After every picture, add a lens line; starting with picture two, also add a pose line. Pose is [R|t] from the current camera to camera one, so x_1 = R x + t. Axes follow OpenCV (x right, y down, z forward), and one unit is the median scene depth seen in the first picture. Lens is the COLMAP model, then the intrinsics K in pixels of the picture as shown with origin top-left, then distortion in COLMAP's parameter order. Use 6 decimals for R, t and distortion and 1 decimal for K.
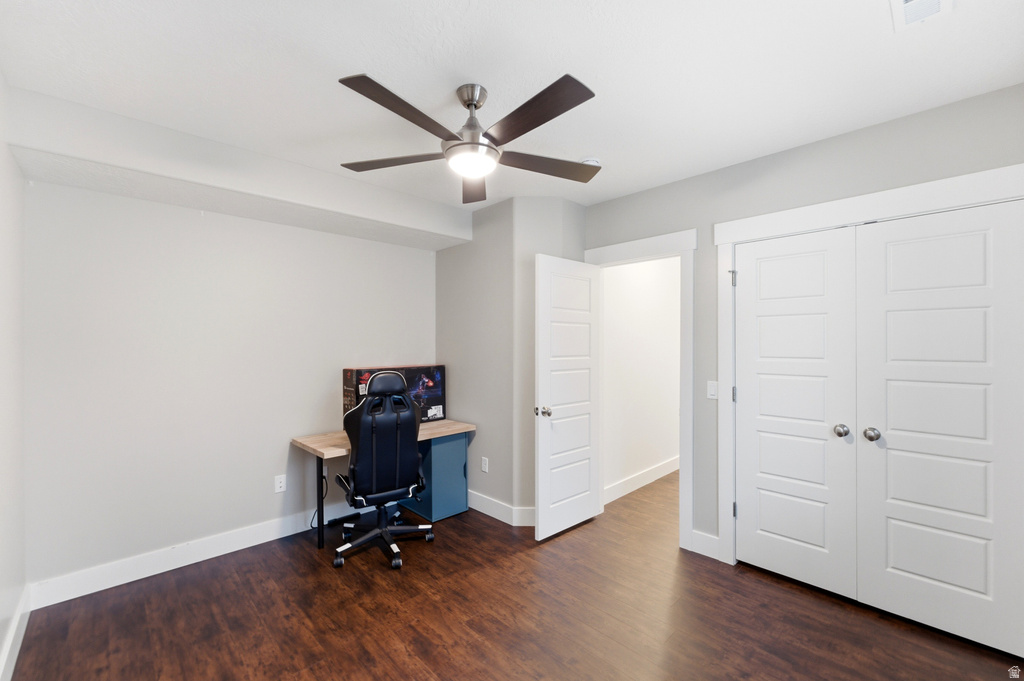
lens RADIAL K [[414.9, 0, 513.6], [0, 414.9, 342.4], [0, 0, 1]] dist [0.001629, 0.000366]
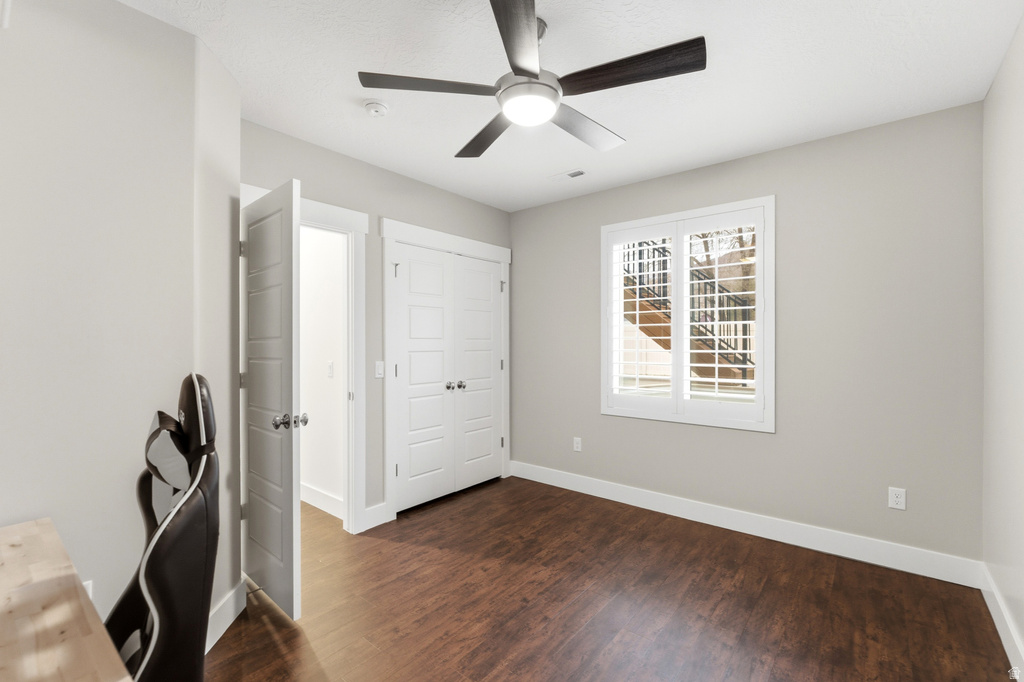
lens RADIAL K [[440.5, 0, 514.7], [0, 440.5, 340.7], [0, 0, 1]] dist [0.002268, 0.000198]
pose [[-0.100283, 0.001036, 0.994958, -0.813209], [-0.000549, 0.999999, -0.001097, 0.047471], [-0.994959, -0.000656, -0.100283, 0.890527]]
